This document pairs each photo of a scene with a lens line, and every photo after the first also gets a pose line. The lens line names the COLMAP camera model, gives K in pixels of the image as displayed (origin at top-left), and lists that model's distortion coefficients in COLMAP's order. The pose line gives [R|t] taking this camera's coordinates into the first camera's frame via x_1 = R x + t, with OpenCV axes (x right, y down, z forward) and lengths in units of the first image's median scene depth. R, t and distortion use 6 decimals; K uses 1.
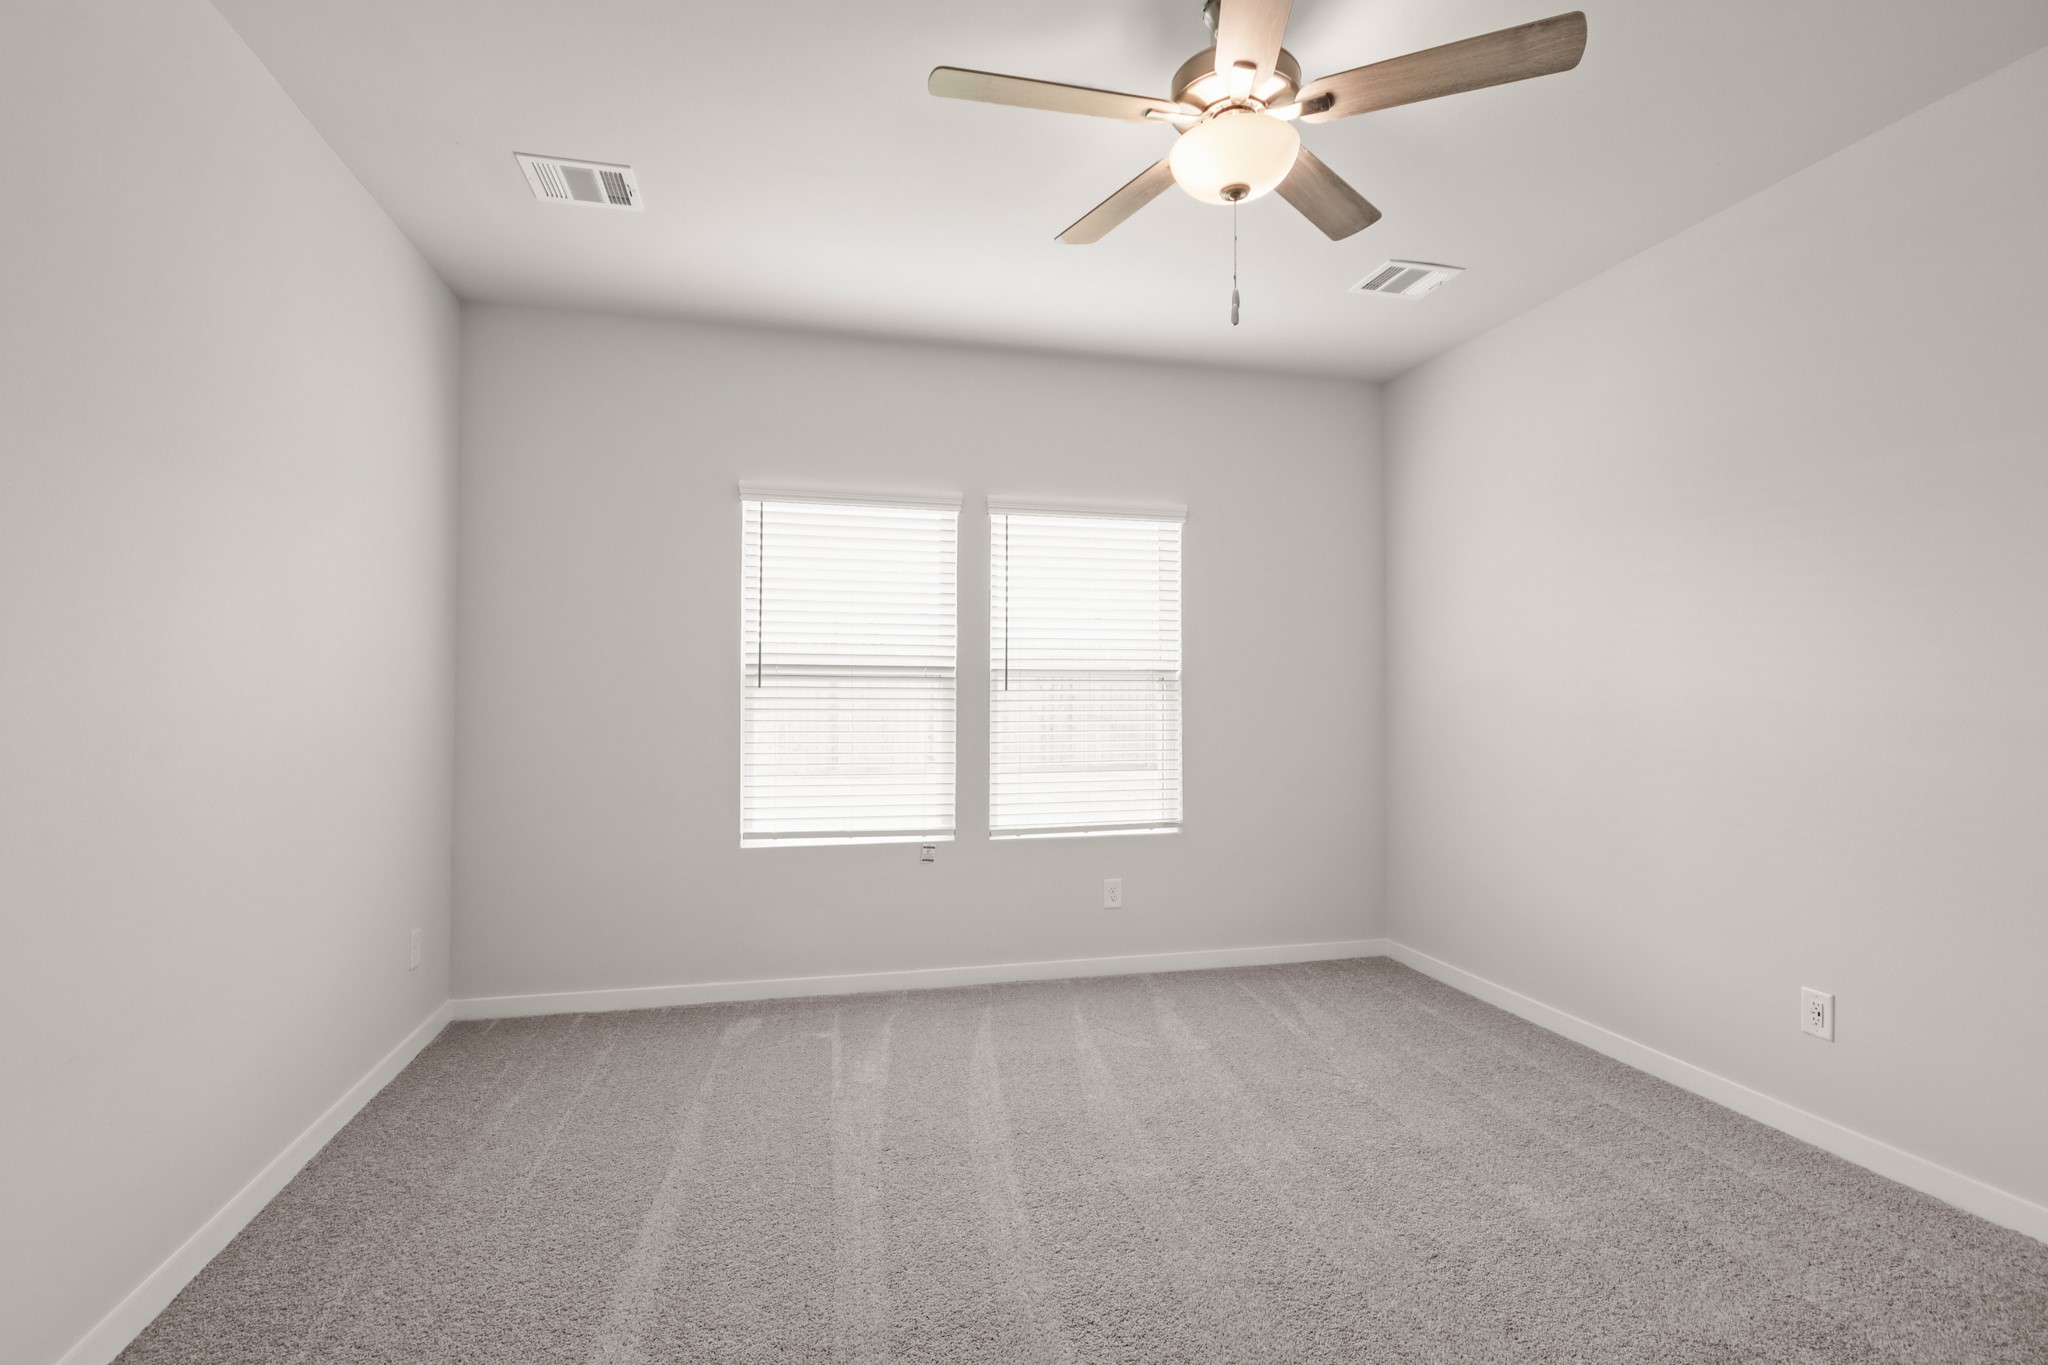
lens RADIAL K [[930.5, 0, 1032.6], [0, 930.5, 659.0], [0, 0, 1]] dist [-0.000558, -0.000084]
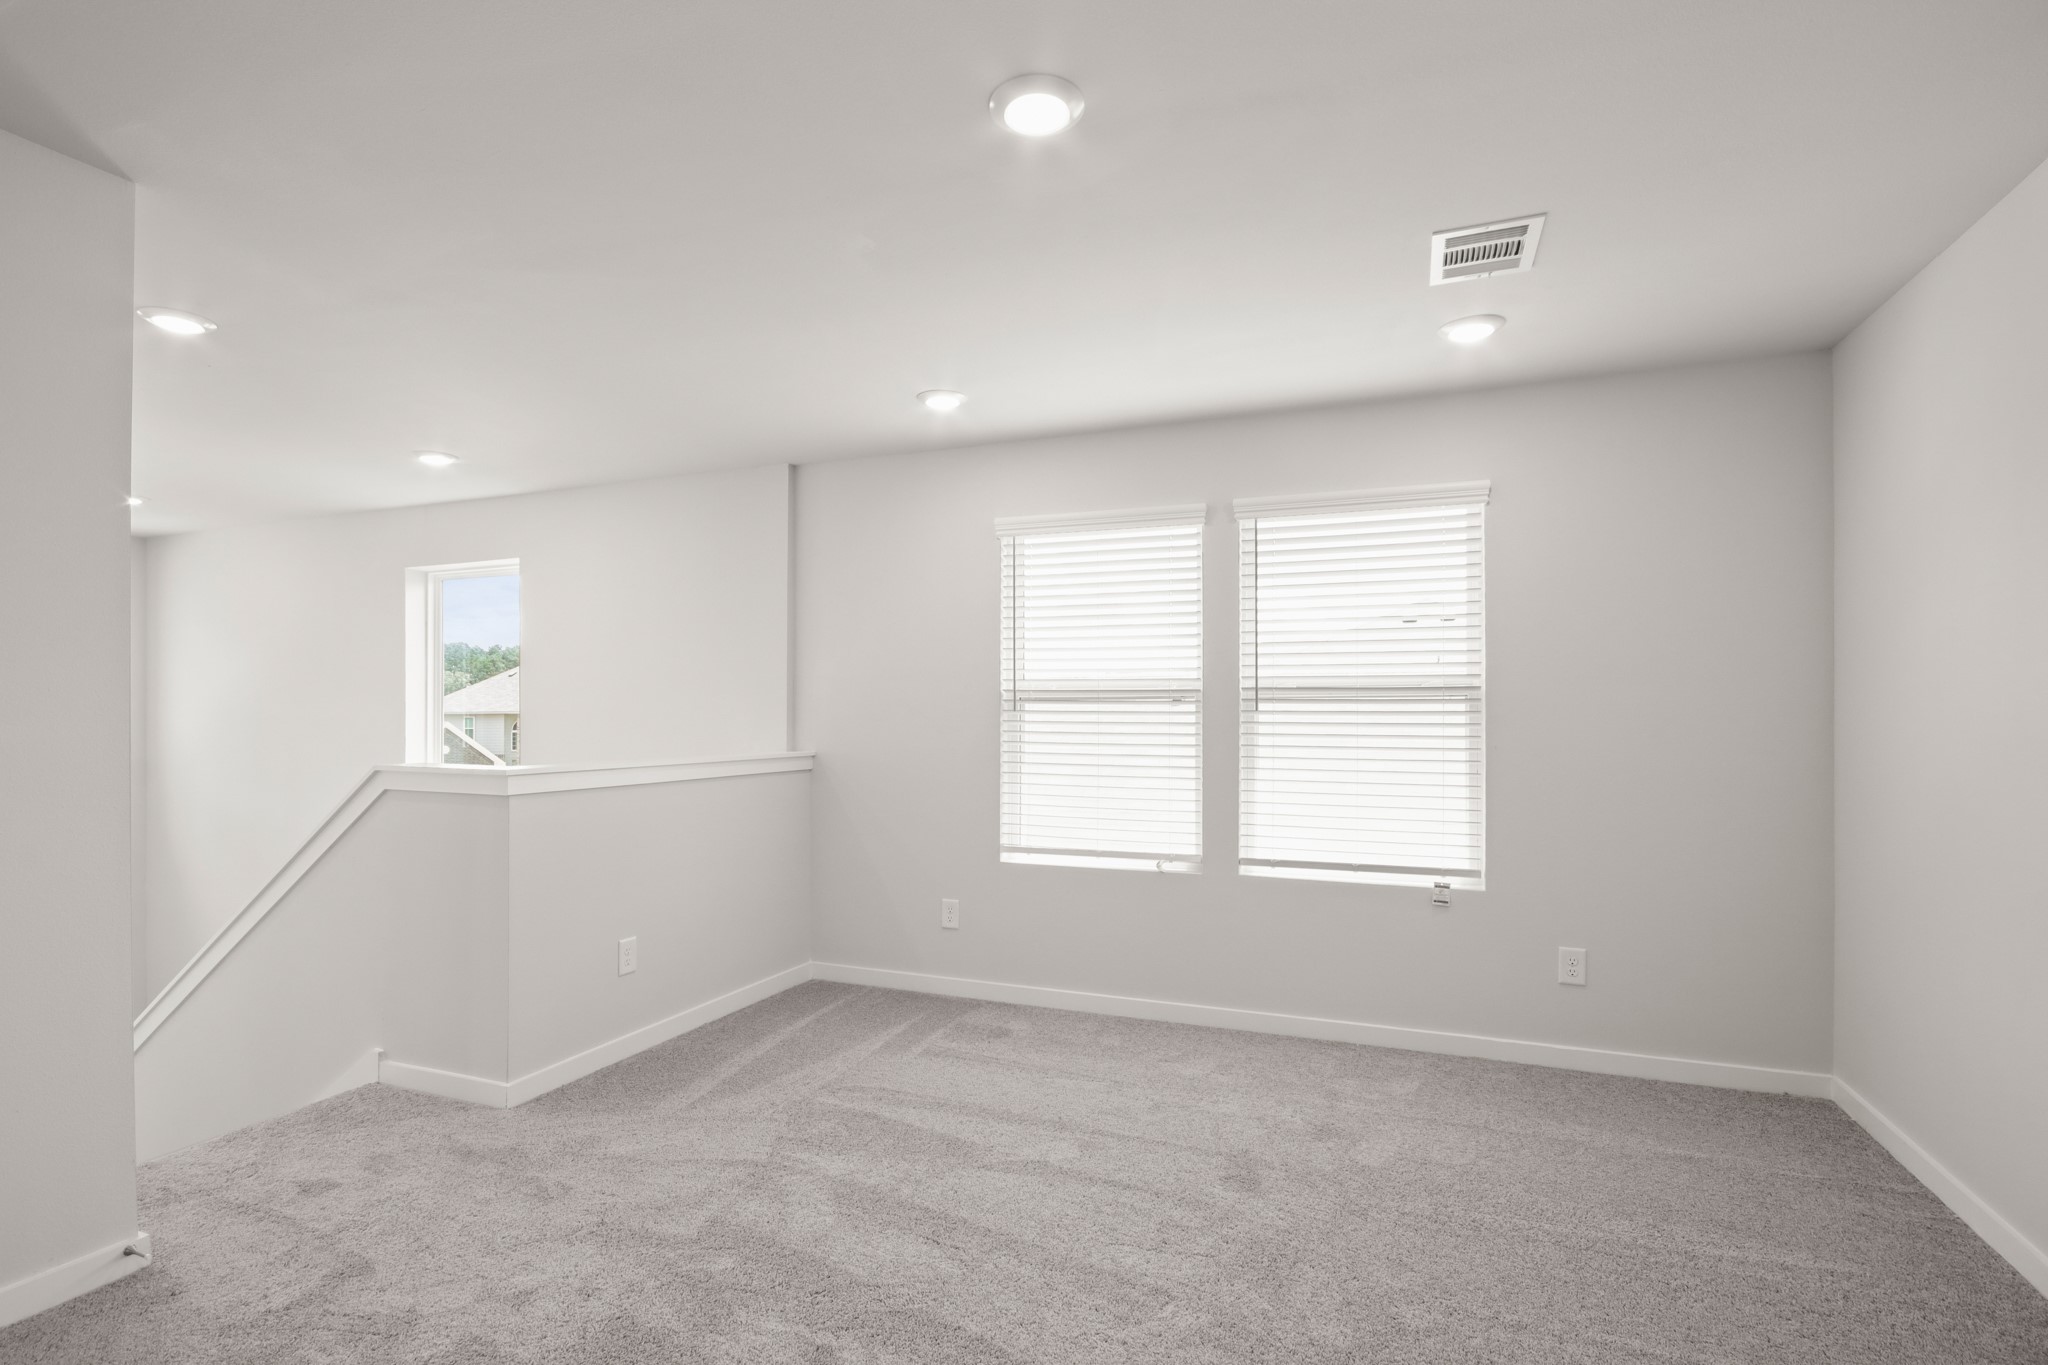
lens RADIAL K [[980.4, 0, 1020.2], [0, 980.4, 677.5], [0, 0, 1]] dist [-0.001023, -0.000224]
pose [[0.819547, -0.026172, -0.572413, 0.332184], [0.023823, 0.999649, -0.011599, 0.005023], [0.572516, -0.004131, 0.819883, 0.076791]]
